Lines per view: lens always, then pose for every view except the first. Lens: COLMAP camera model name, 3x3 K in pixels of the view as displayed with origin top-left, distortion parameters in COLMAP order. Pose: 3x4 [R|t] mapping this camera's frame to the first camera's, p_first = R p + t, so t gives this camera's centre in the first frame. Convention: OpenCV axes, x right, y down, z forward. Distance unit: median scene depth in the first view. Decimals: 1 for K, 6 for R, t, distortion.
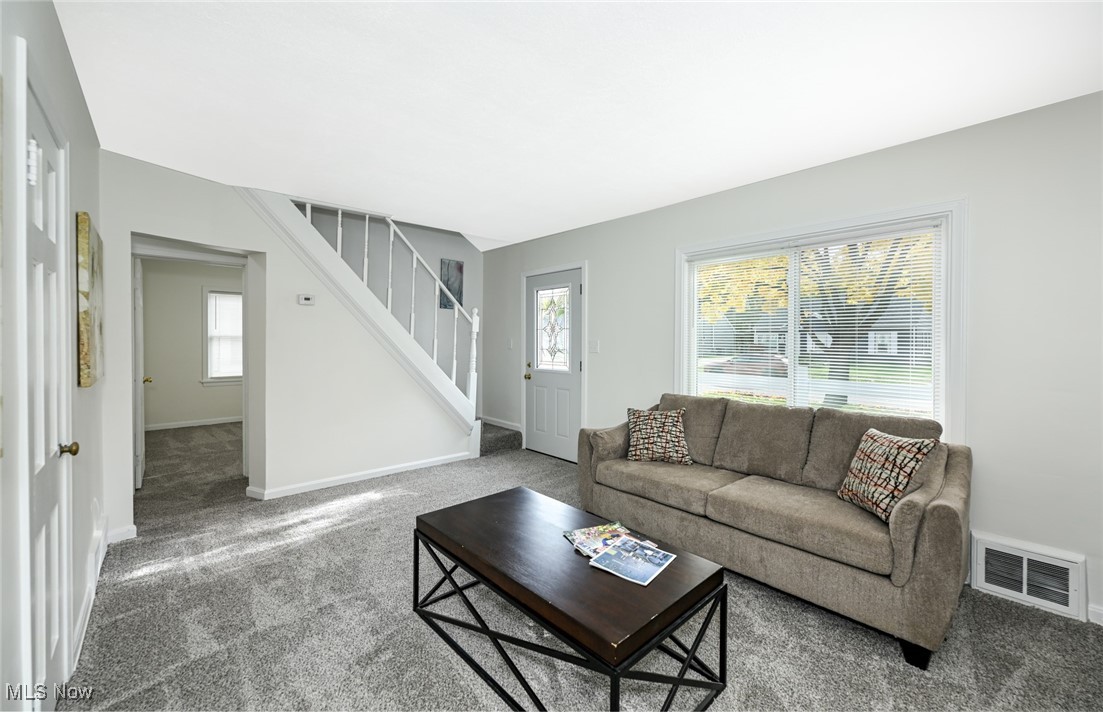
lens RADIAL K [[431.6, 0, 551.5], [0, 431.6, 356.0], [0, 0, 1]] dist [0.000526, -0.000006]
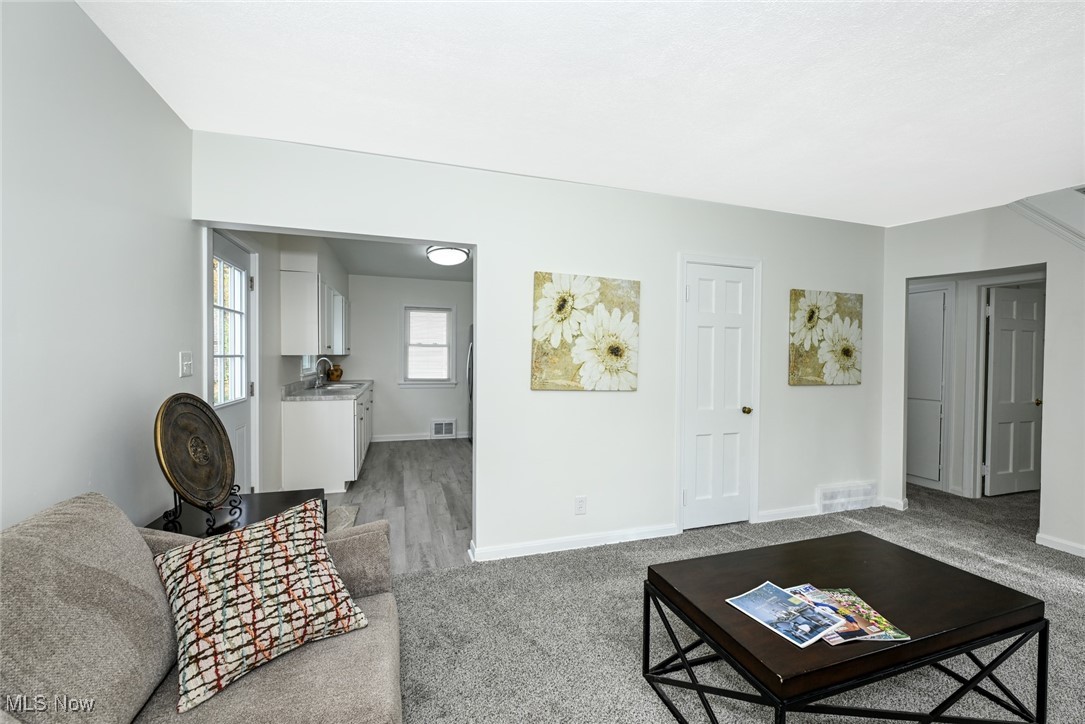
lens RADIAL K [[437.0, 0, 542.5], [0, 437.0, 362.0], [0, 0, 1]] dist [0.002427, -0.000554]
pose [[-0.408844, 0.004061, -0.912595, 0.538238], [-0.047960, 0.998513, 0.025930, -0.009934], [0.911343, 0.054370, -0.408042, 0.410283]]
